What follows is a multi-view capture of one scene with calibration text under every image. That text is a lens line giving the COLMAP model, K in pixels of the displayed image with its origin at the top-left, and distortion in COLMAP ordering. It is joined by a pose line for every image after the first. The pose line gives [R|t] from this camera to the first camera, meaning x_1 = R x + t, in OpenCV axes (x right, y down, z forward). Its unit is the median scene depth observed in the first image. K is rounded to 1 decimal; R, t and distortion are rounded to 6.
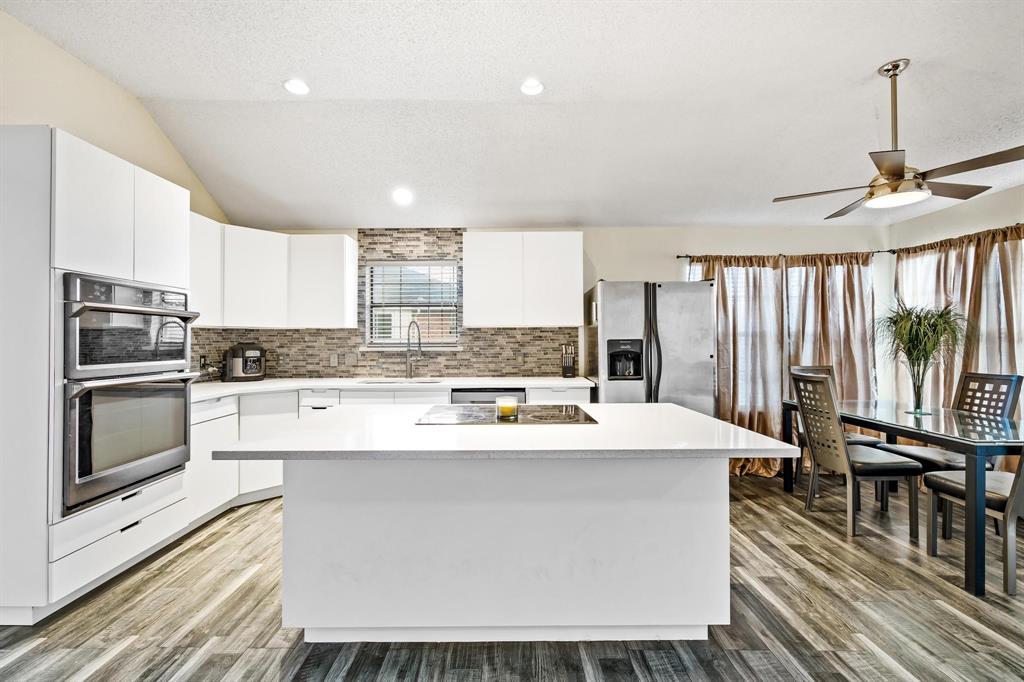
lens RADIAL K [[431.3, 0, 507.4], [0, 431.3, 340.3], [0, 0, 1]] dist [0.001222, 0.000020]
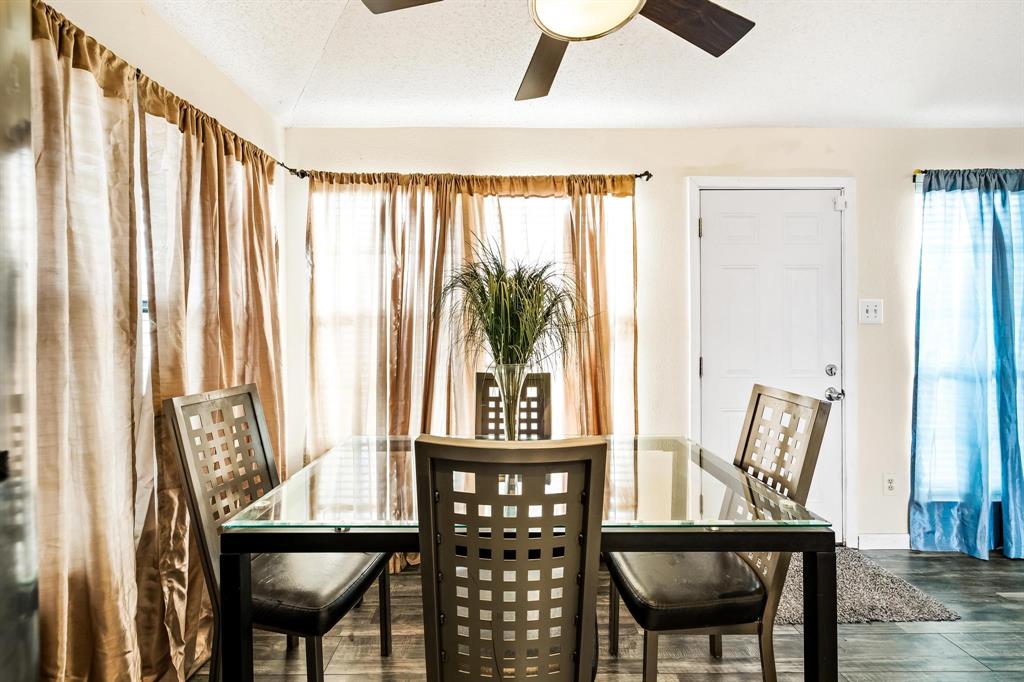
lens RADIAL K [[436.5, 0, 513.0], [0, 436.5, 327.5], [0, 0, 1]] dist [0.000462, 0.000030]
pose [[-0.013440, 0.004187, 0.999901, 0.299706], [0.002802, 0.999987, -0.004150, 0.006027], [-0.999906, 0.002746, -0.013452, 0.717699]]
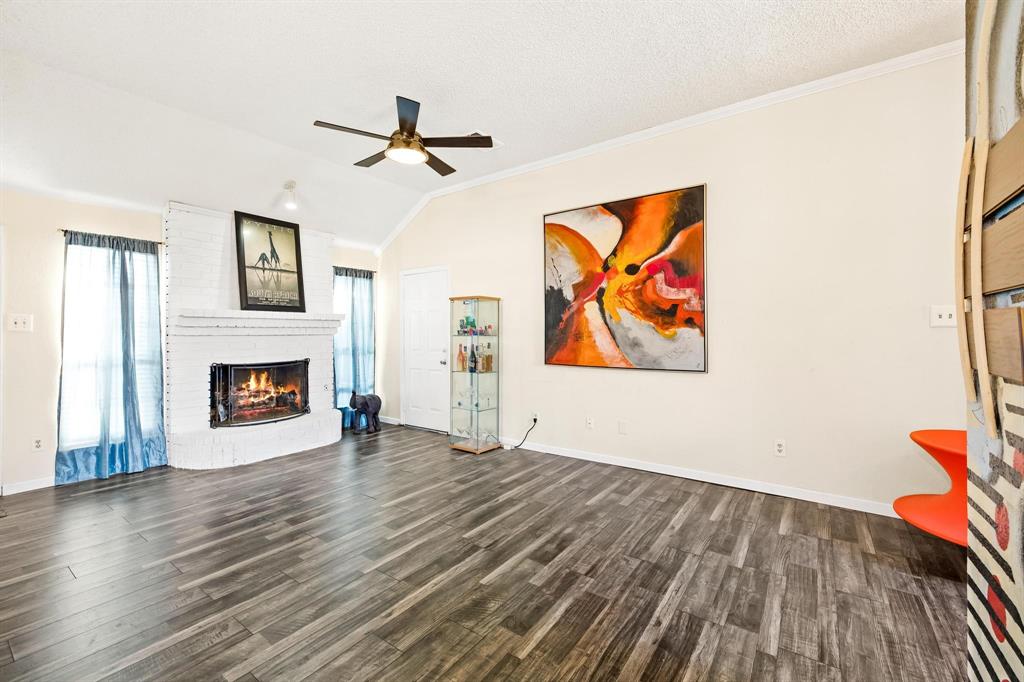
lens RADIAL K [[434.9, 0, 501.4], [0, 434.9, 328.4], [0, 0, 1]] dist [0.000998, -0.000252]
pose [[-0.806997, 0.009029, 0.590486, -0.345752], [0.001585, 0.999913, -0.013123, 0.004744], [-0.590553, -0.009654, -0.806941, 0.343456]]
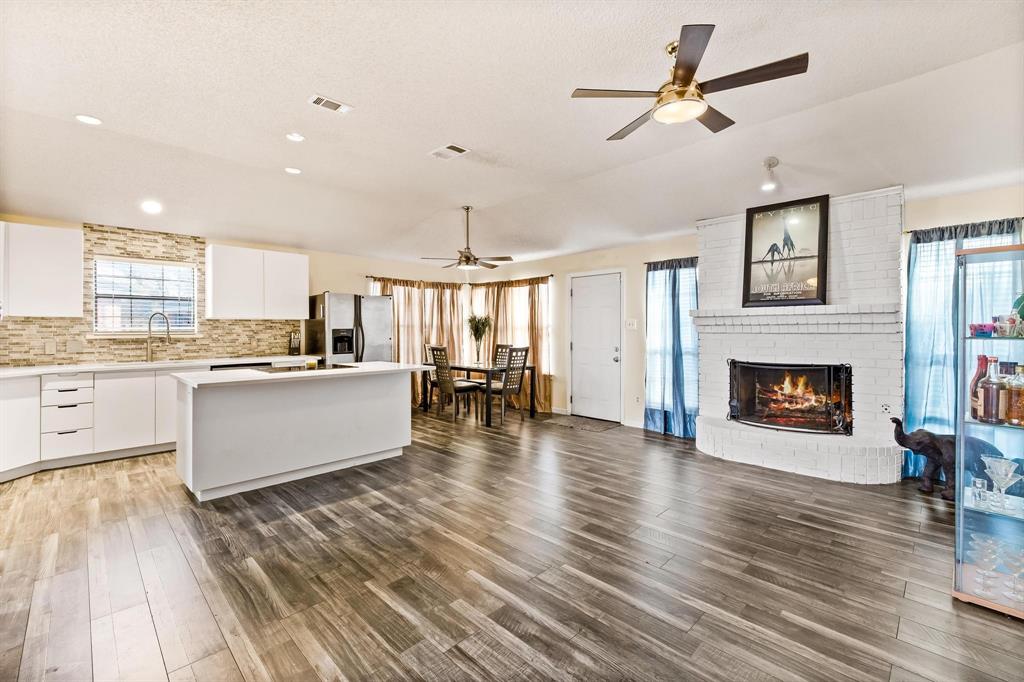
lens RADIAL K [[434.9, 0, 501.4], [0, 434.9, 328.4], [0, 0, 1]] dist [0.000998, -0.000252]
pose [[0.715346, 0.004432, 0.698756, -0.369987], [-0.002610, 0.999990, -0.003672, 0.000572], [-0.698765, 0.000803, 0.715350, -0.493200]]
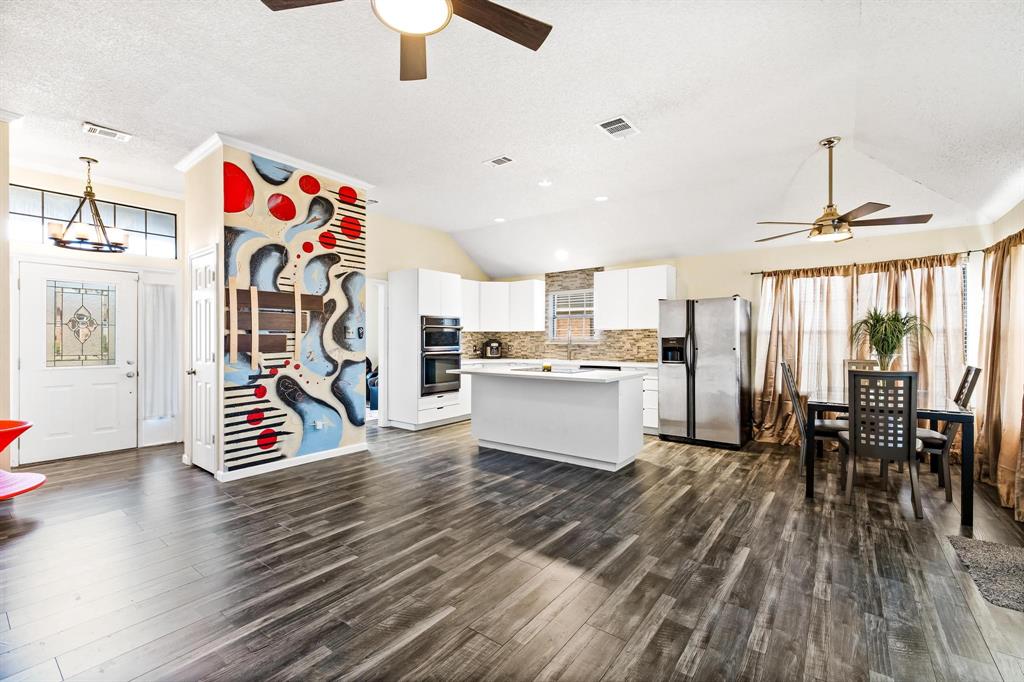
lens RADIAL K [[435.4, 0, 508.7], [0, 435.4, 340.9], [0, 0, 1]] dist [0.001276, 0.000153]
pose [[0.795279, 0.003385, -0.606234, 0.619548], [0.001181, 0.999974, 0.007133, -0.000541], [0.606243, -0.006388, 0.795254, -0.500103]]
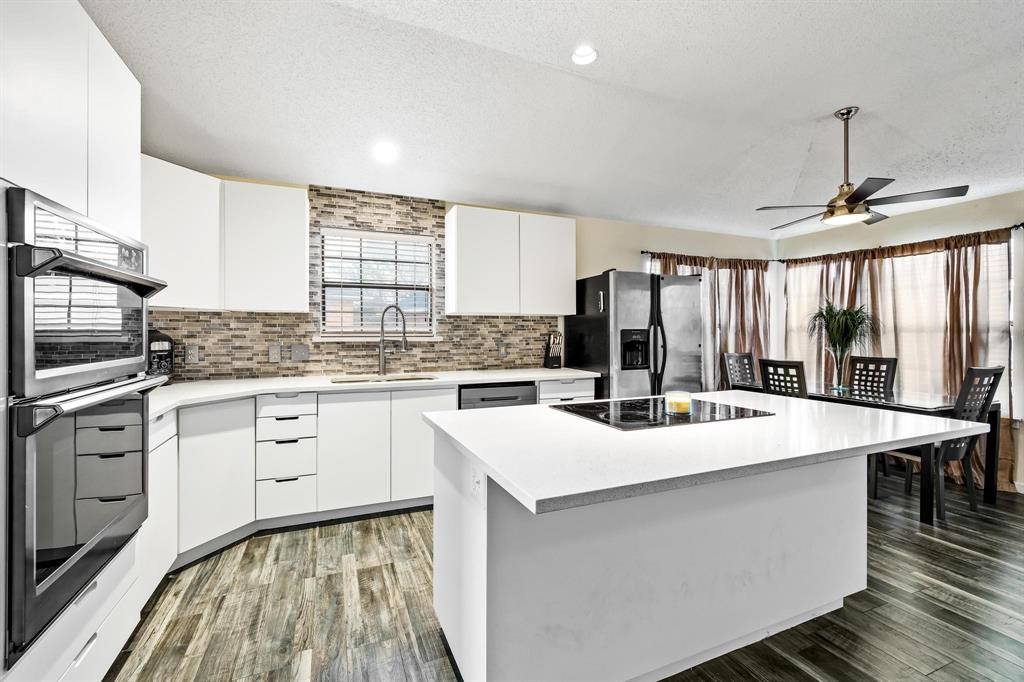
lens RADIAL K [[431.1, 0, 505.8], [0, 431.1, 335.2], [0, 0, 1]] dist [0.001200, 0.000183]
pose [[0.923475, 0.002145, 0.383652, -0.327680], [-0.006137, 0.999939, 0.009182, 0.003575], [-0.383609, -0.010834, 0.923432, 0.147779]]
